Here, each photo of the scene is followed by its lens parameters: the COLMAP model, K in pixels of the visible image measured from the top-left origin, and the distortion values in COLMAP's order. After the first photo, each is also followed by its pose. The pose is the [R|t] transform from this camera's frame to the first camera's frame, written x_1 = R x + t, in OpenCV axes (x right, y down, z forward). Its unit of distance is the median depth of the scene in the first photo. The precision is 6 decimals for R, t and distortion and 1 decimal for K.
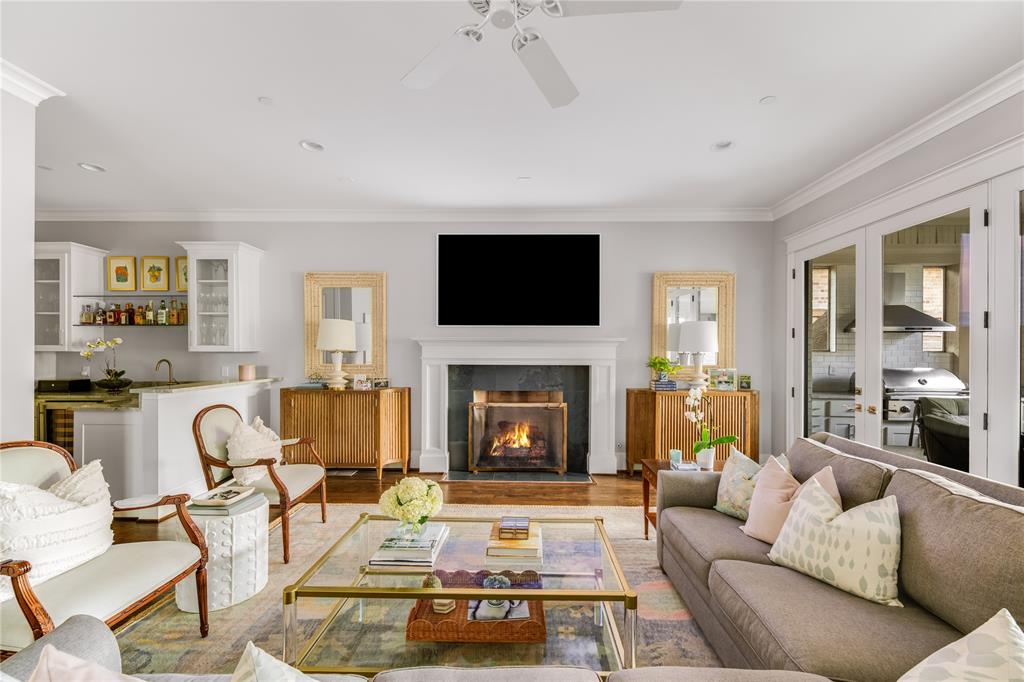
lens RADIAL K [[399.5, 0, 513.7], [0, 399.5, 345.6], [0, 0, 1]] dist [0.000054, -0.000025]
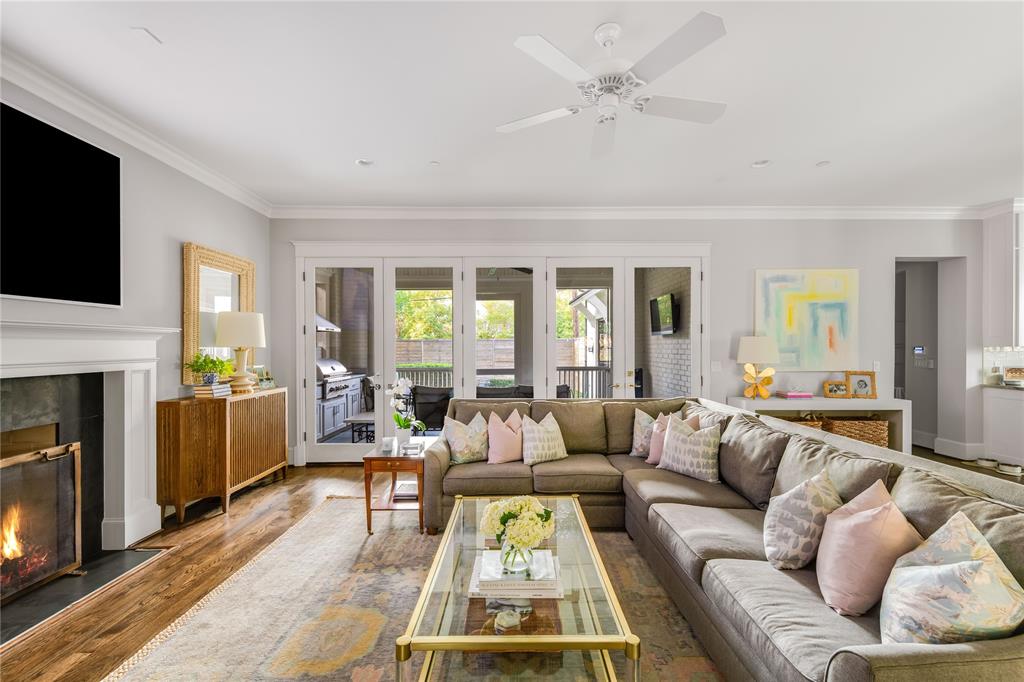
lens RADIAL K [[429.8, 0, 513.1], [0, 429.8, 347.0], [0, 0, 1]] dist [-0.001374, -0.000152]
pose [[-0.029504, -0.003549, 0.999558, -0.471845], [-0.007791, 0.999964, 0.003320, 0.006261], [-0.999534, -0.007689, -0.029530, 0.420393]]
